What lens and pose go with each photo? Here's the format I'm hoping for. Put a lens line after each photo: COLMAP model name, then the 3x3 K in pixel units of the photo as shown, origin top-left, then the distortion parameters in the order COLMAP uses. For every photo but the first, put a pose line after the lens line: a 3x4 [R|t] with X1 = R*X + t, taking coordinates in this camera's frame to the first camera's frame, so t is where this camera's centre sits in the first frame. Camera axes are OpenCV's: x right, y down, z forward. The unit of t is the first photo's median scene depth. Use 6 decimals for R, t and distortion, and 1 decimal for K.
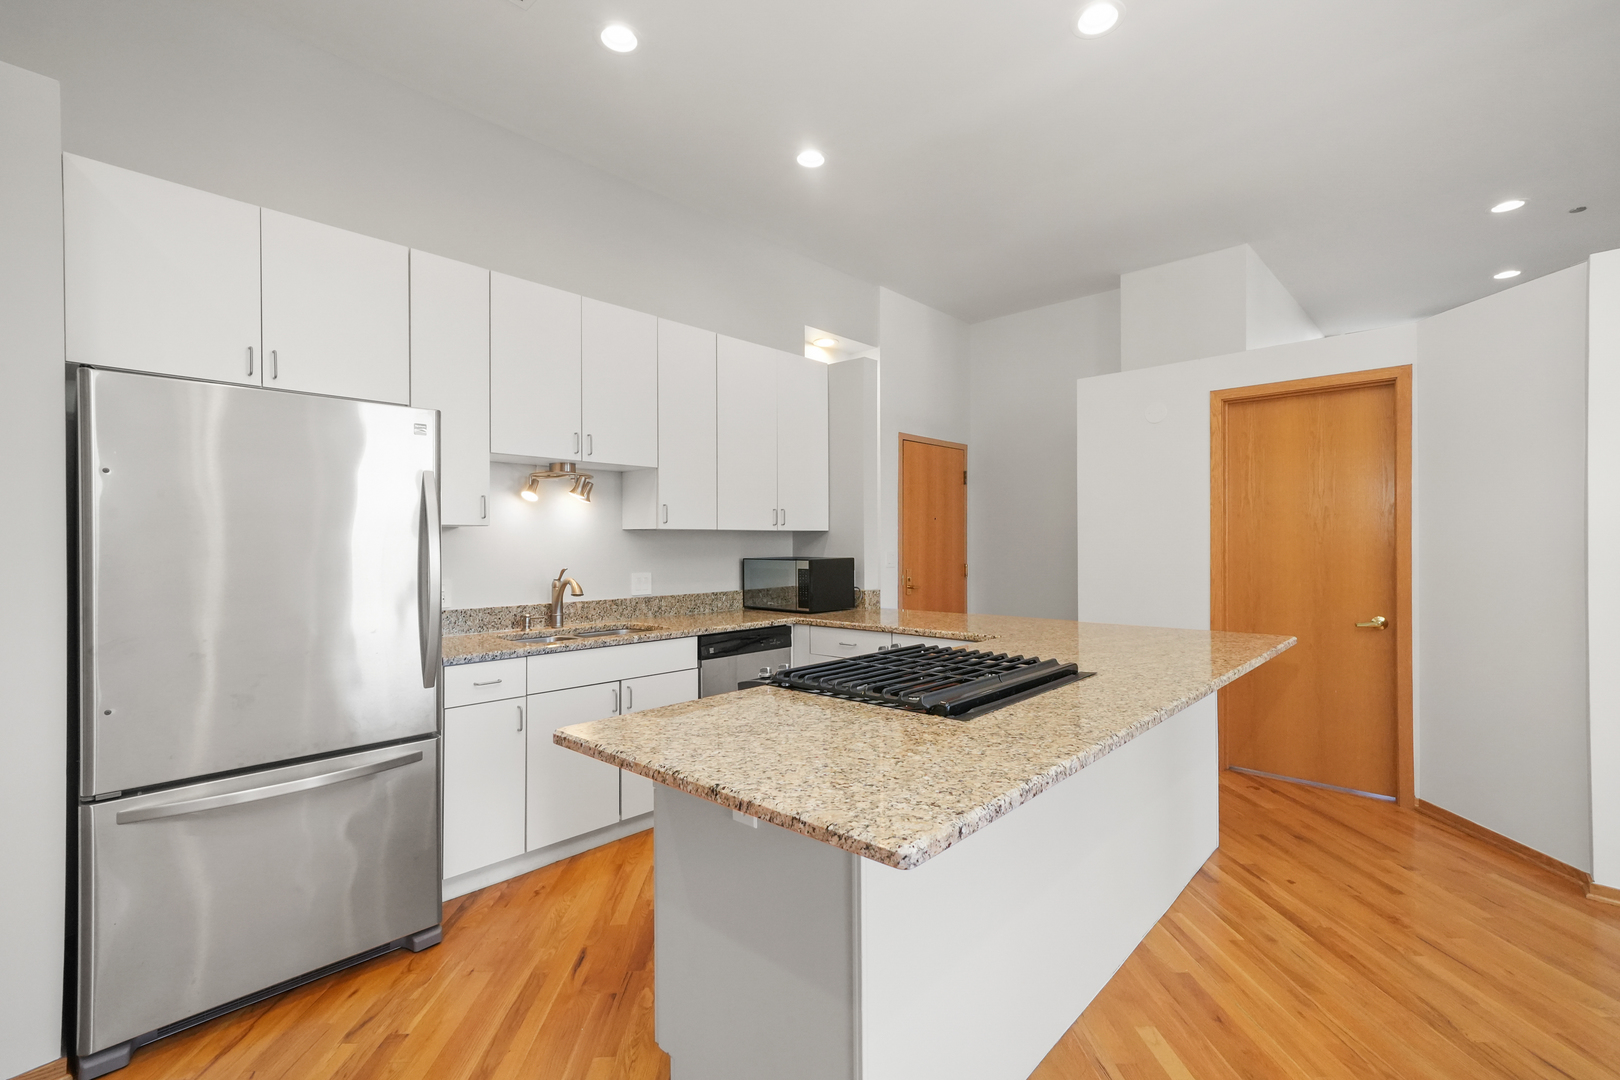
lens RADIAL K [[718.5, 0, 813.2], [0, 718.5, 542.5], [0, 0, 1]] dist [0.002674, -0.000014]
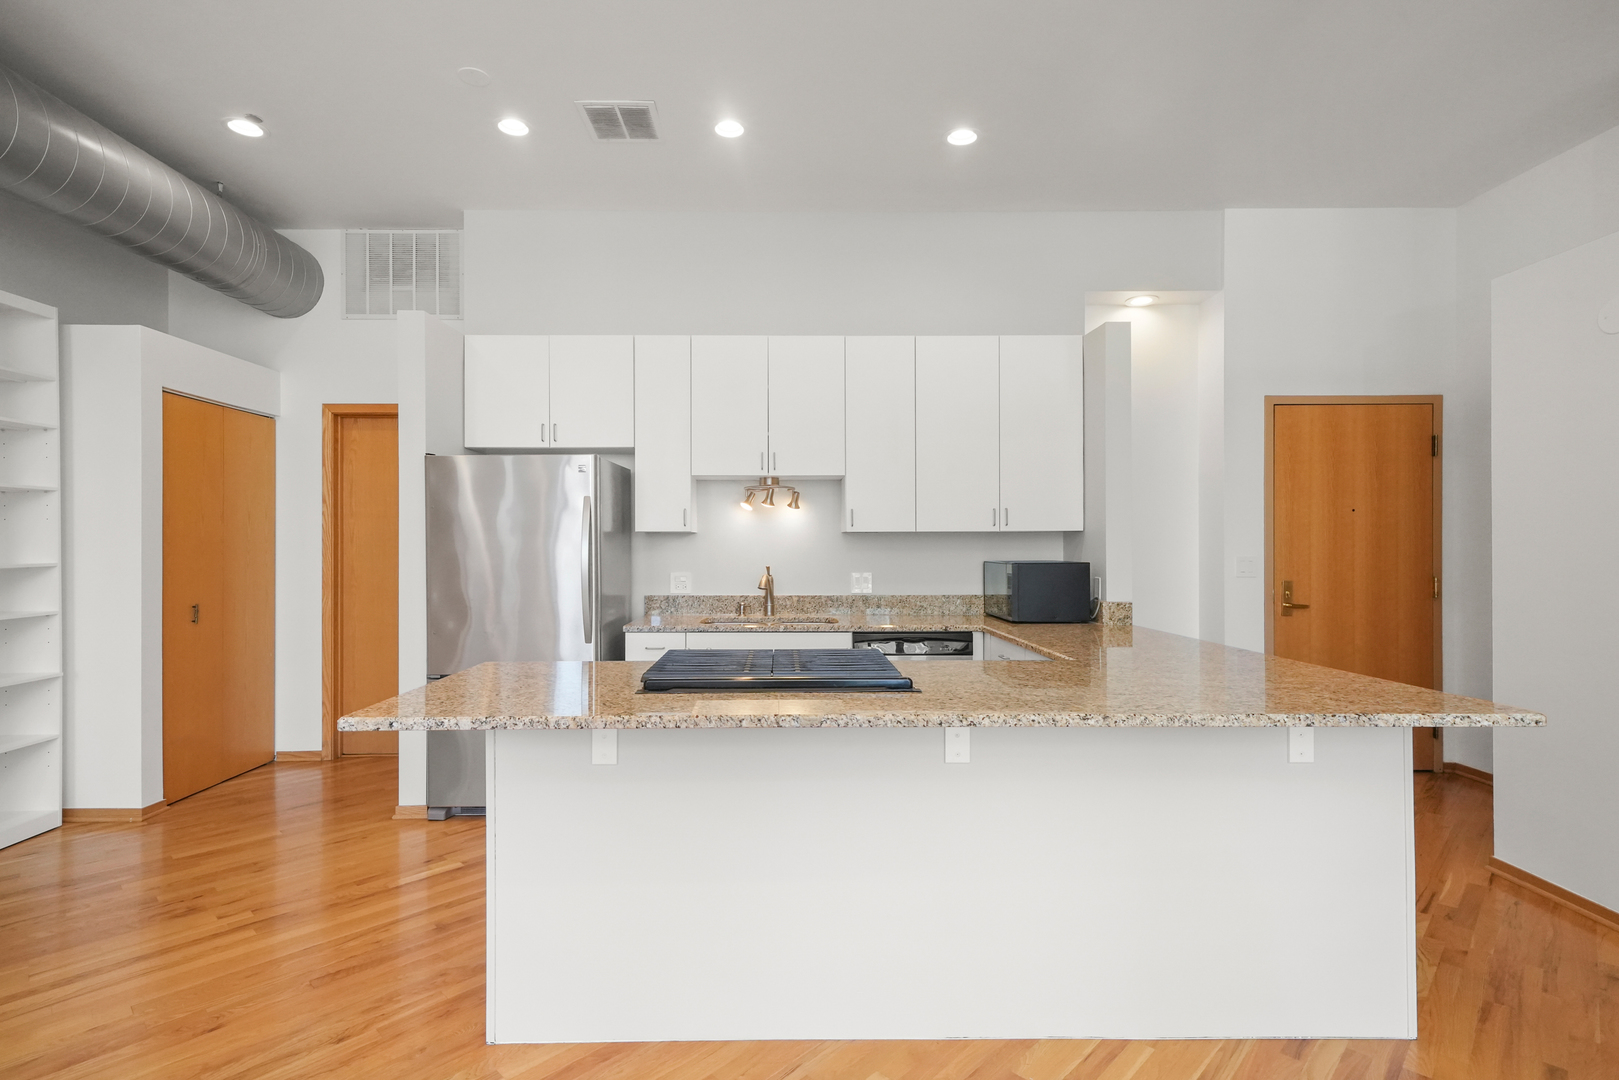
lens RADIAL K [[794.1, 0, 792.0], [0, 794.1, 544.6], [0, 0, 1]] dist [0.014132, -0.000187]
pose [[0.684498, 0.000435, -0.729015, 0.579148], [-0.000216, 1.000000, 0.000393, -0.000178], [0.729015, -0.000112, 0.684498, 0.116930]]
